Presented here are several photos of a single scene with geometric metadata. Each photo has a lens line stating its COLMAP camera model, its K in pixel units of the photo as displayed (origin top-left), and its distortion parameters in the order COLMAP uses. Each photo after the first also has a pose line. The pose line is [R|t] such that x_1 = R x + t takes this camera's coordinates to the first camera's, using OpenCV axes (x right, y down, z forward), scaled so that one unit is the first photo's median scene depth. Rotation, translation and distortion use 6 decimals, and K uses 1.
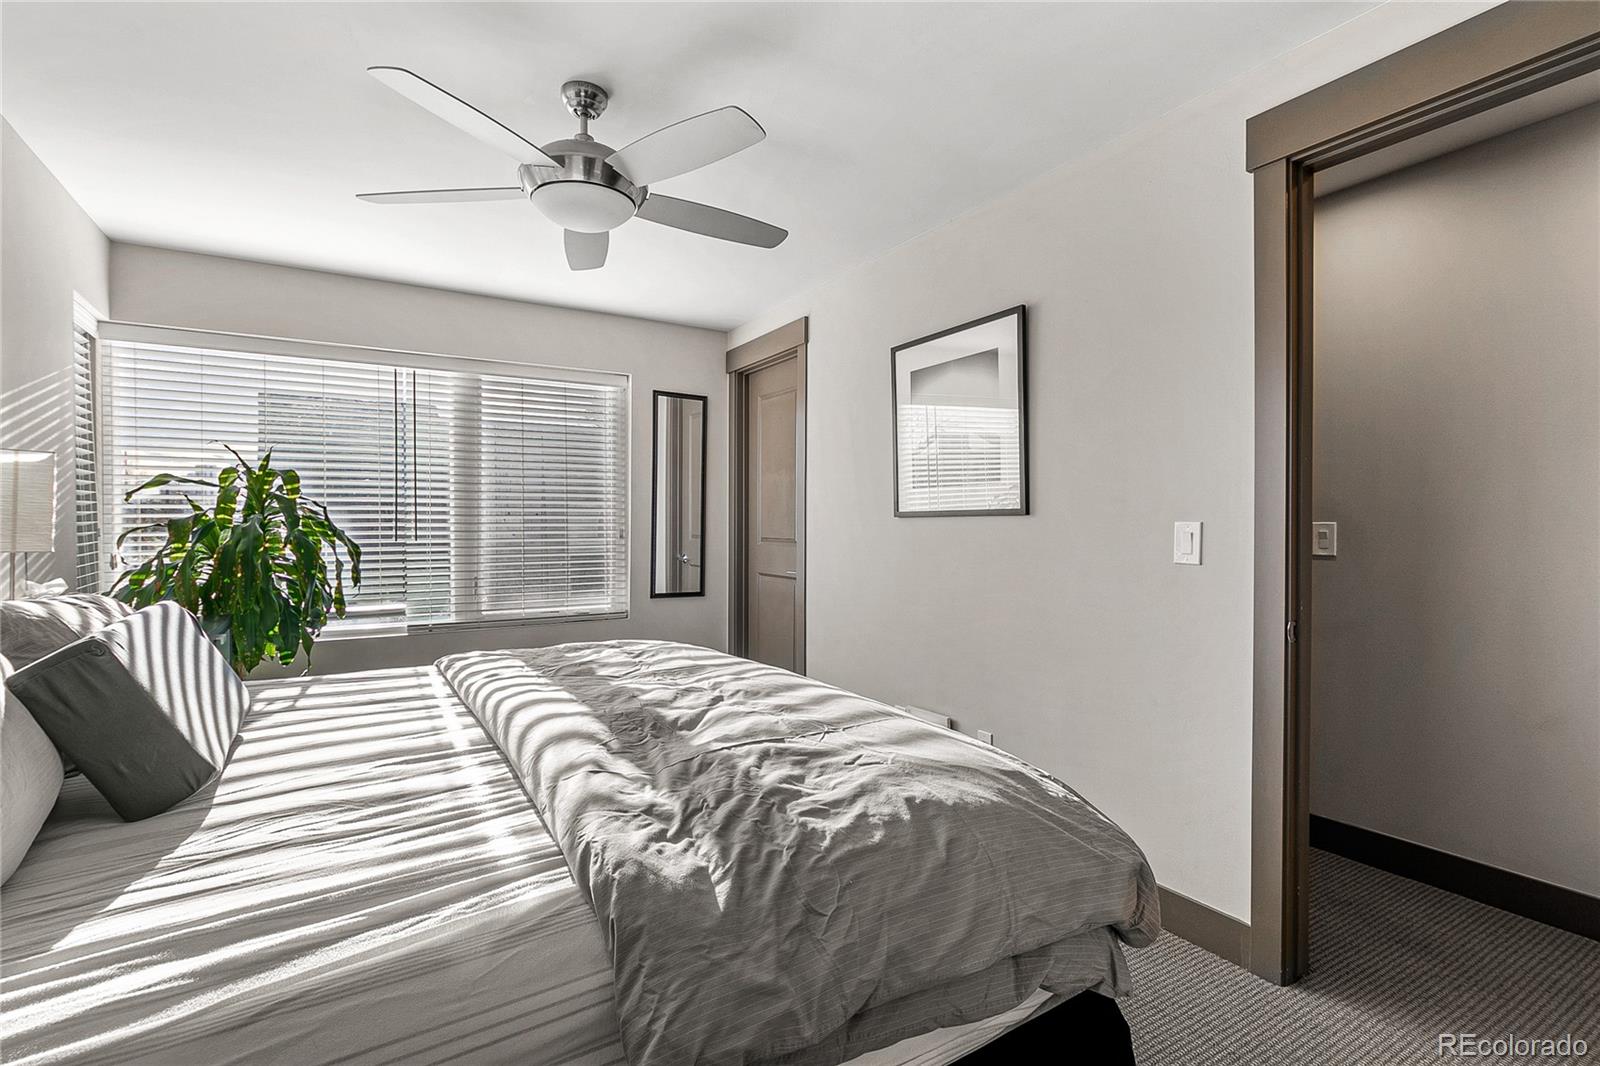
lens RADIAL K [[752.8, 0, 797.9], [0, 752.8, 541.3], [0, 0, 1]] dist [-0.007353, 0.003323]
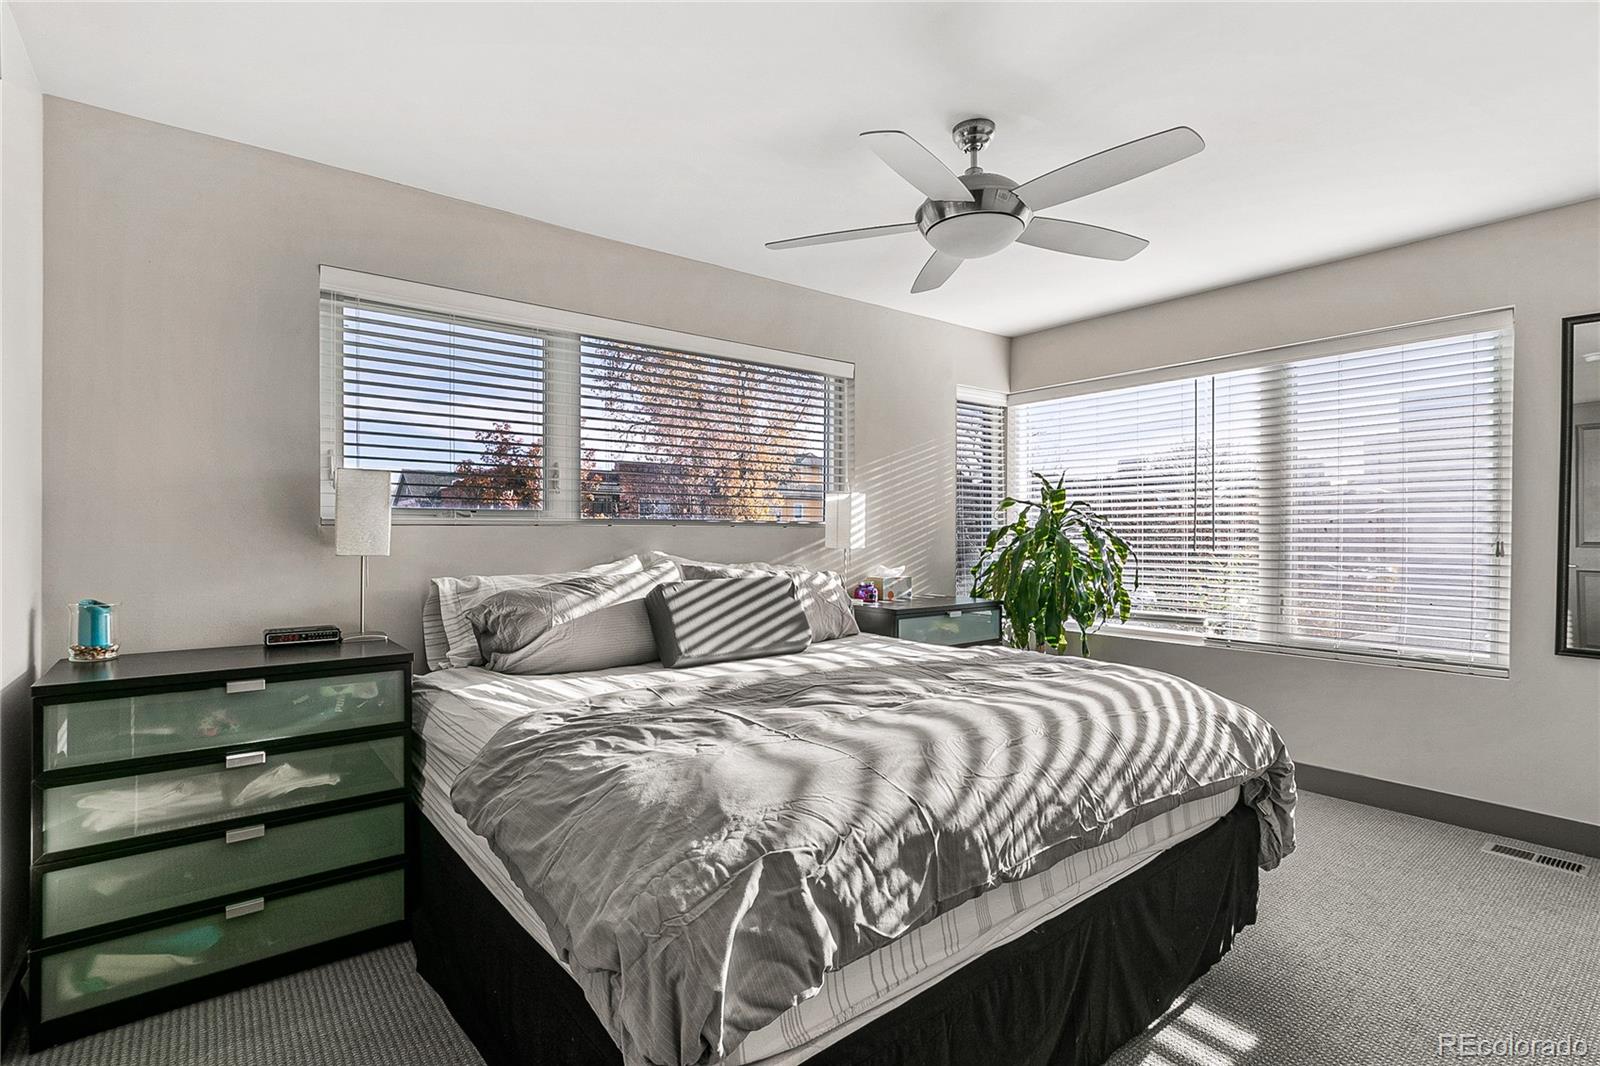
lens RADIAL K [[752.8, 0, 776.1], [0, 752.8, 543.4], [0, 0, 1]] dist [-0.007353, 0.003323]
pose [[0.105838, 0.013824, -0.994287, 1.109591], [-0.024929, 0.999626, 0.011245, -0.020263], [0.994071, 0.023596, 0.106143, 0.915385]]
